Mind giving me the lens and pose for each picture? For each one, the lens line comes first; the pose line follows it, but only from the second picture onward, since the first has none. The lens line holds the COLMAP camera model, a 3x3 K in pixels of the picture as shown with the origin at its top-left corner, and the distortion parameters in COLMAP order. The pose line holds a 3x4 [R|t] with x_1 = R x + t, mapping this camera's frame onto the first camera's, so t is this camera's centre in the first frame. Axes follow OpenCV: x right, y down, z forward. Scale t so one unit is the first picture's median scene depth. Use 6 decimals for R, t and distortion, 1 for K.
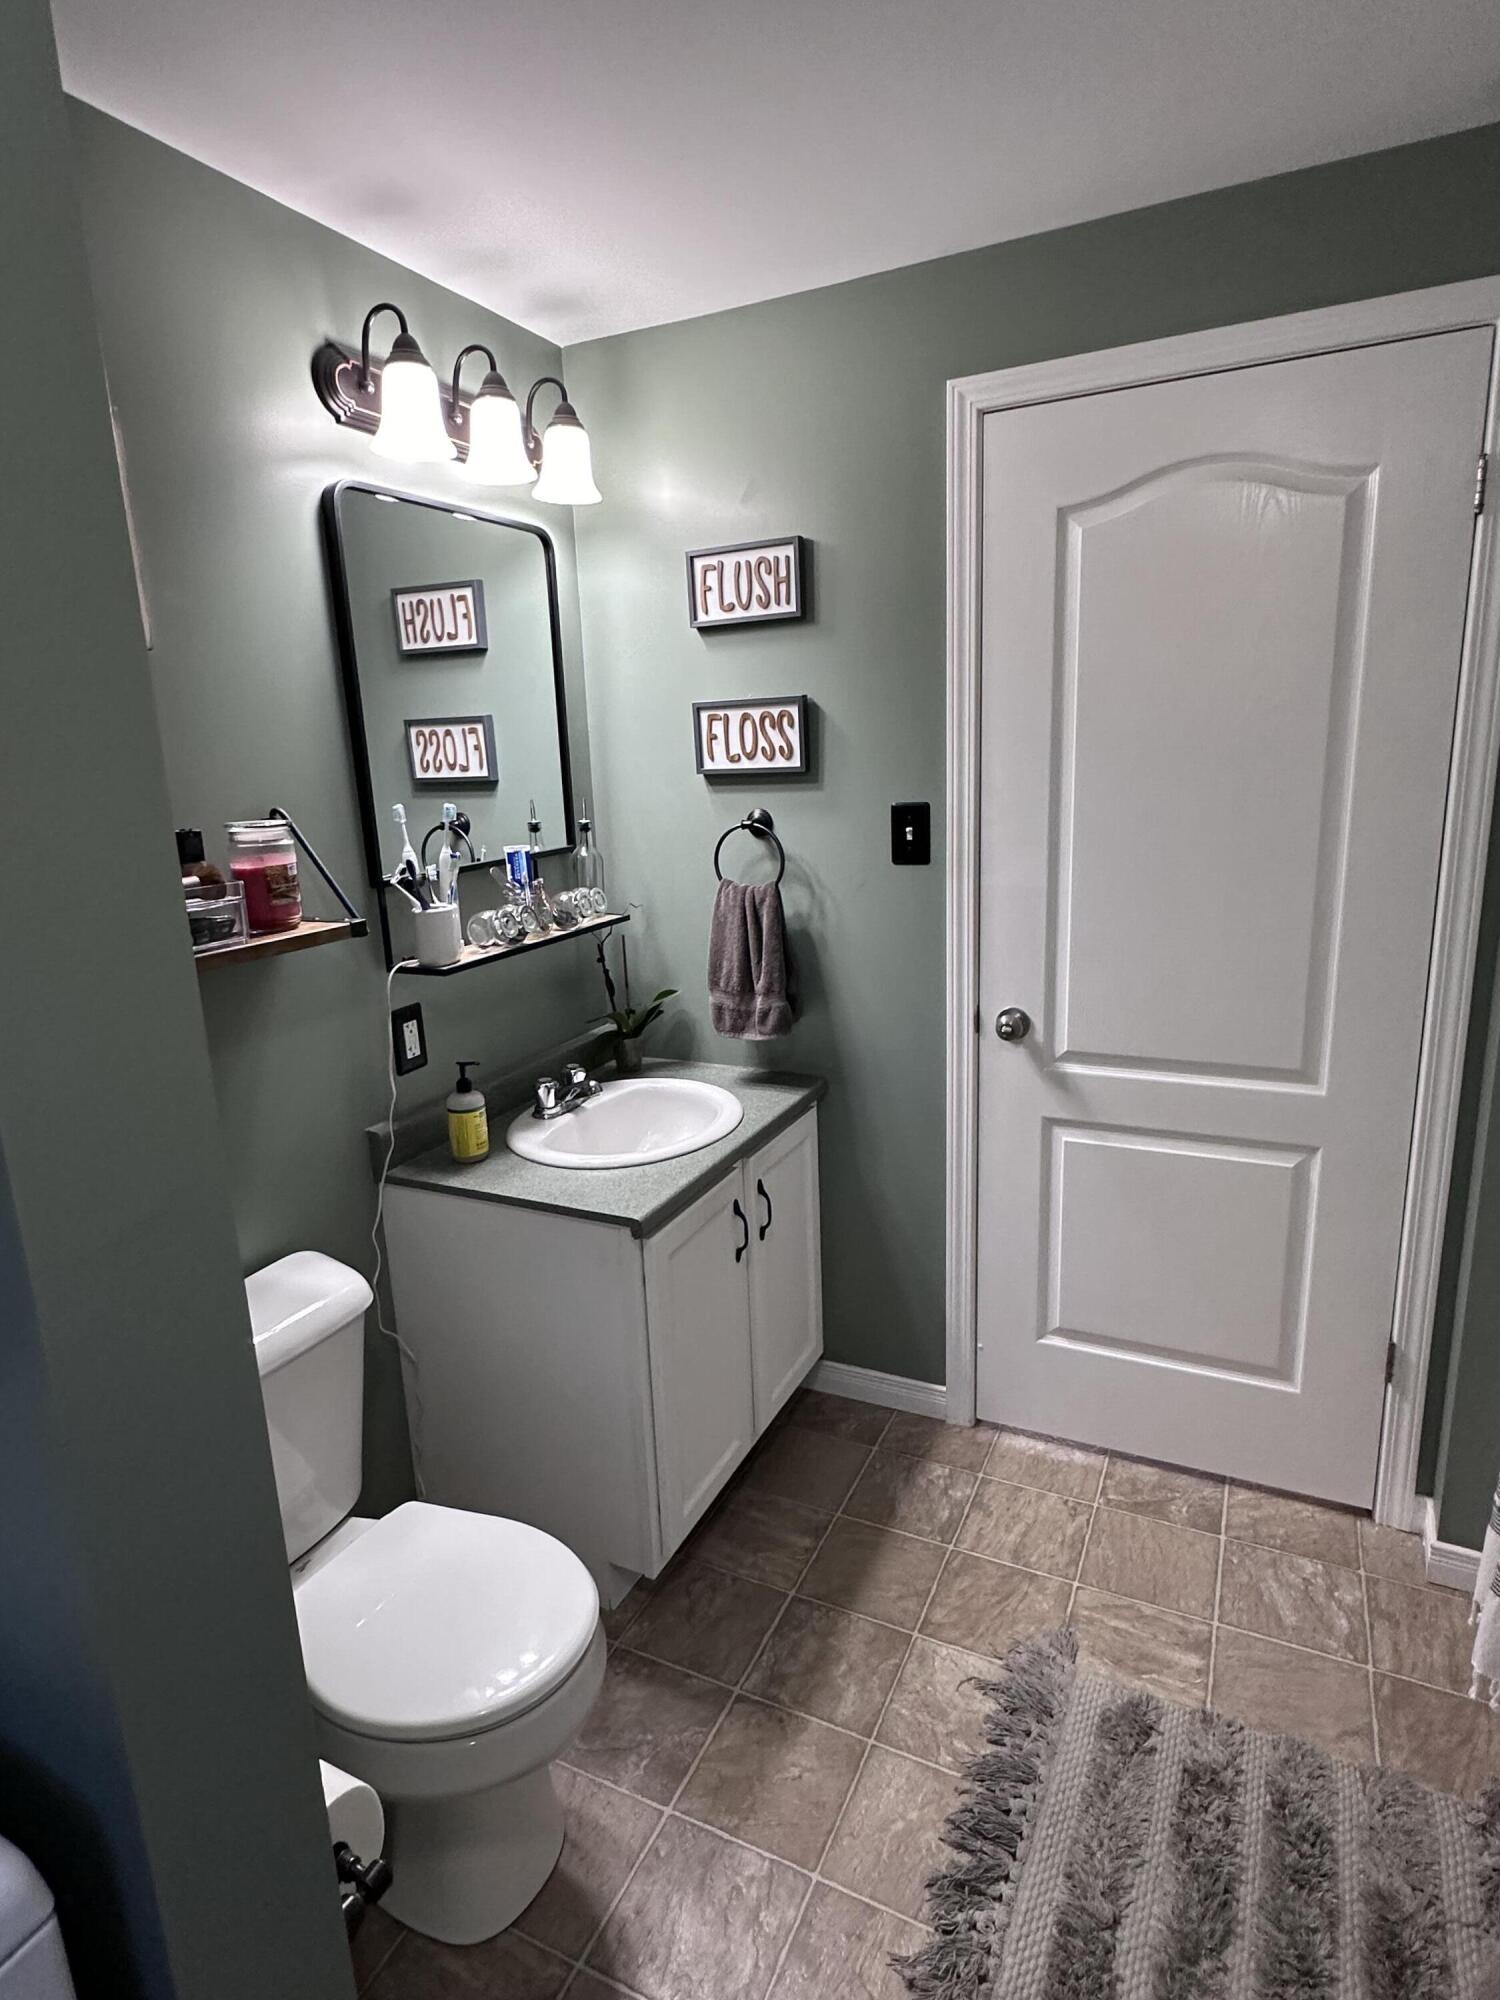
lens RADIAL K [[1105.4, 0, 743.2], [0, 1105.4, 1005.5], [0, 0, 1]] dist [-0.001178, 0.001694]
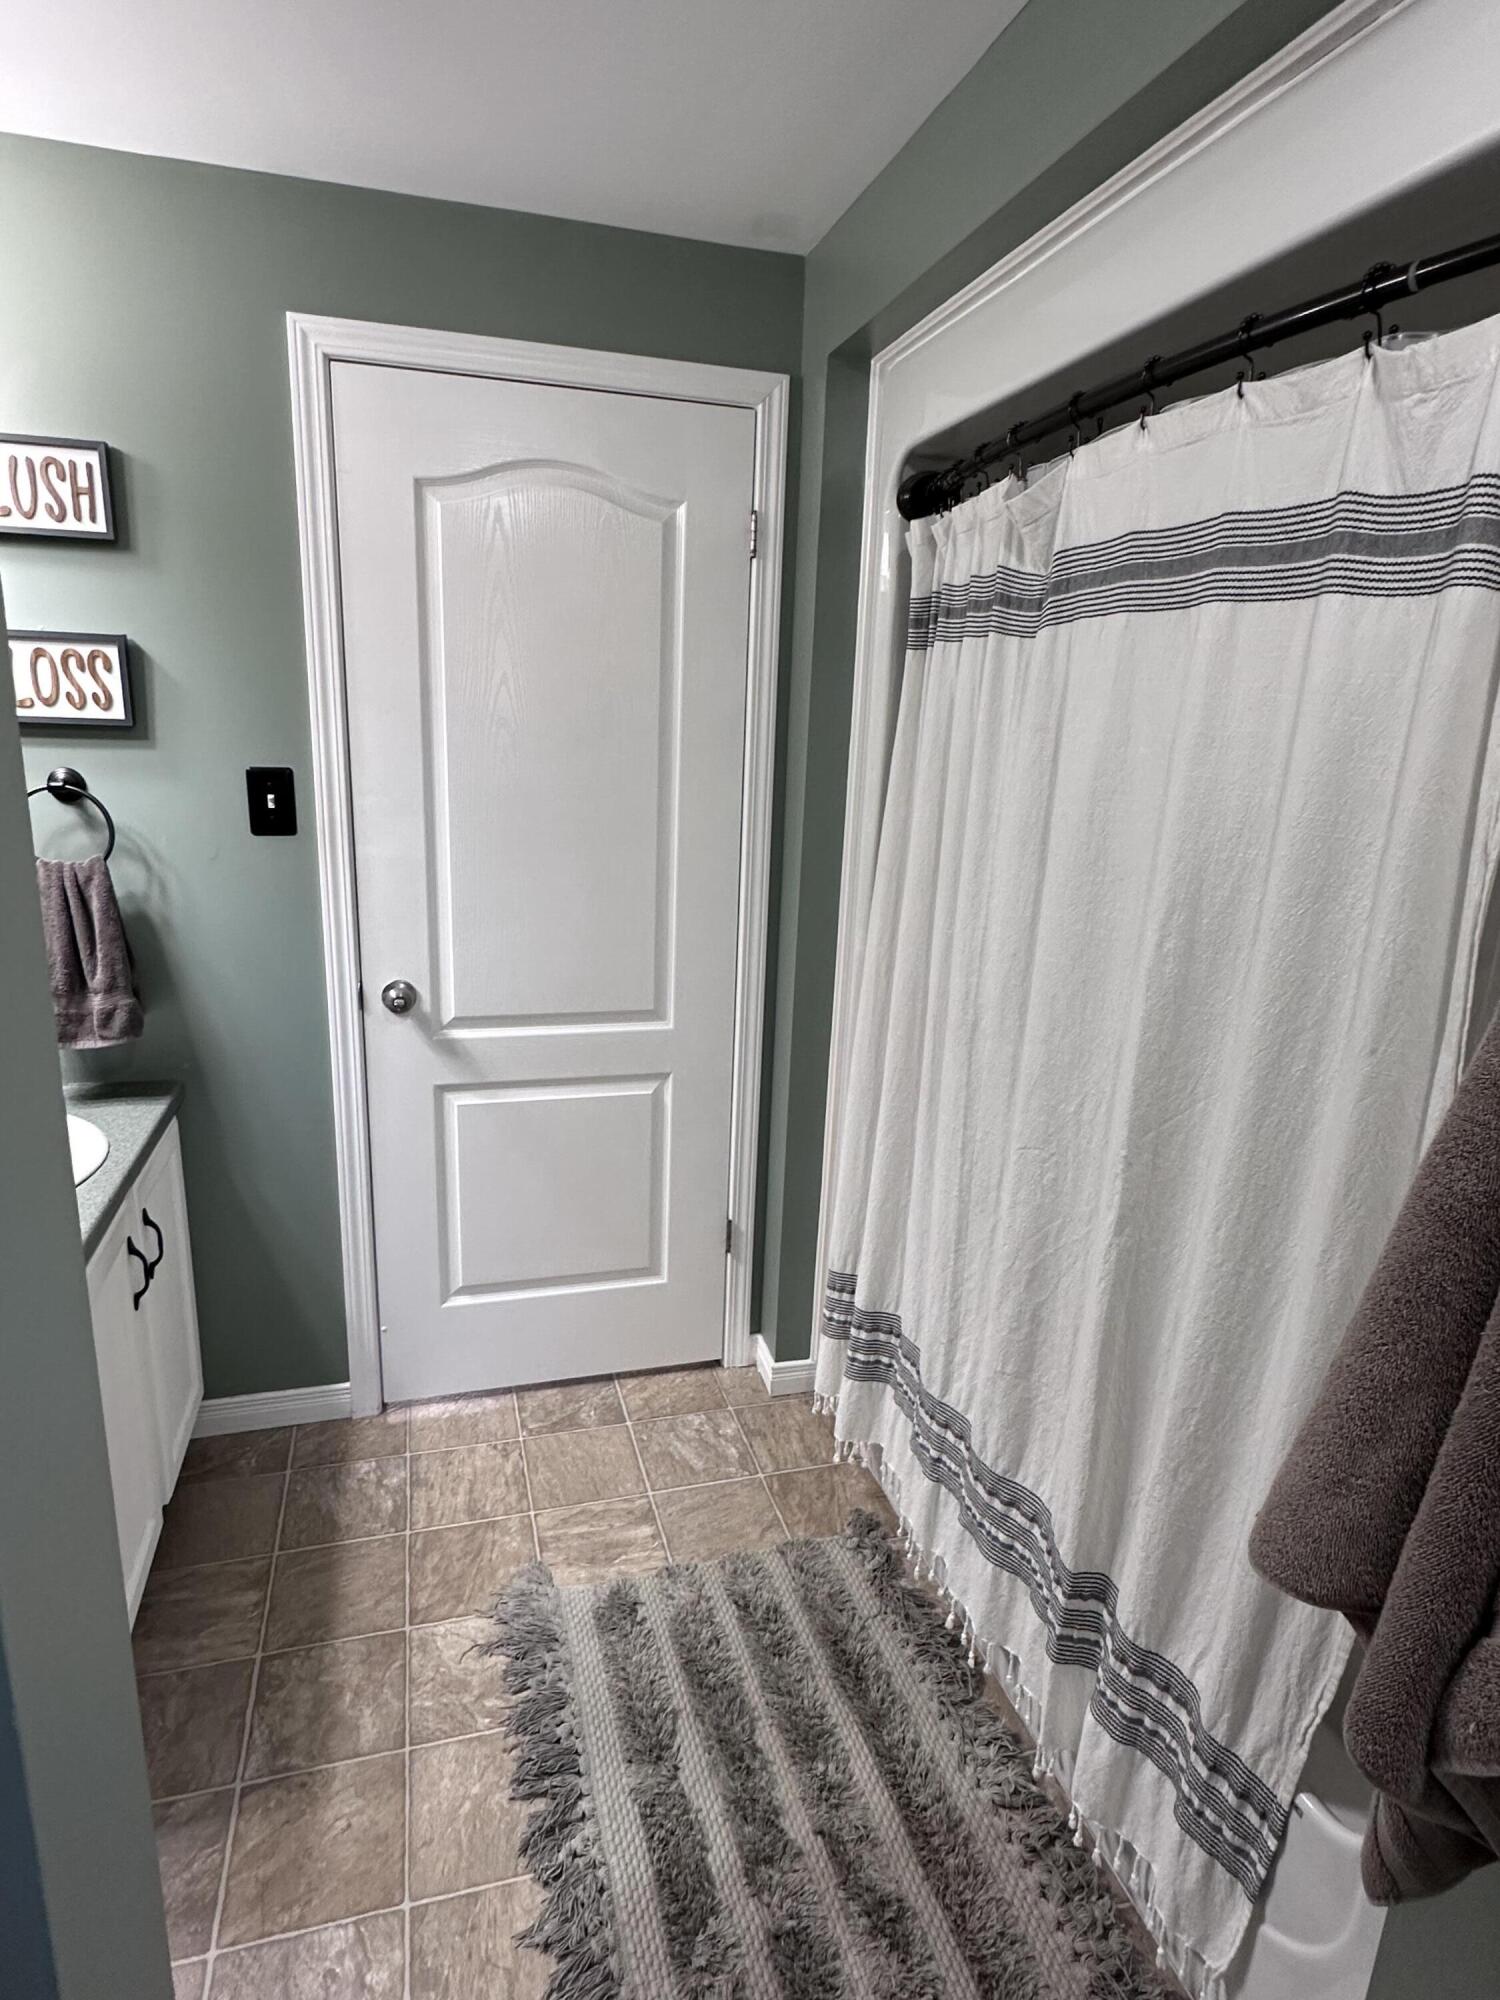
lens RADIAL K [[1095.7, 0, 750.0], [0, 1095.7, 1000.0], [0, 0, 1]] dist [-0.000966, 0.001587]
pose [[0.734475, -0.101609, 0.670986, -0.185684], [0.089913, 0.994581, 0.052191, -0.003278], [-0.672654, 0.021998, 0.739631, 0.063521]]
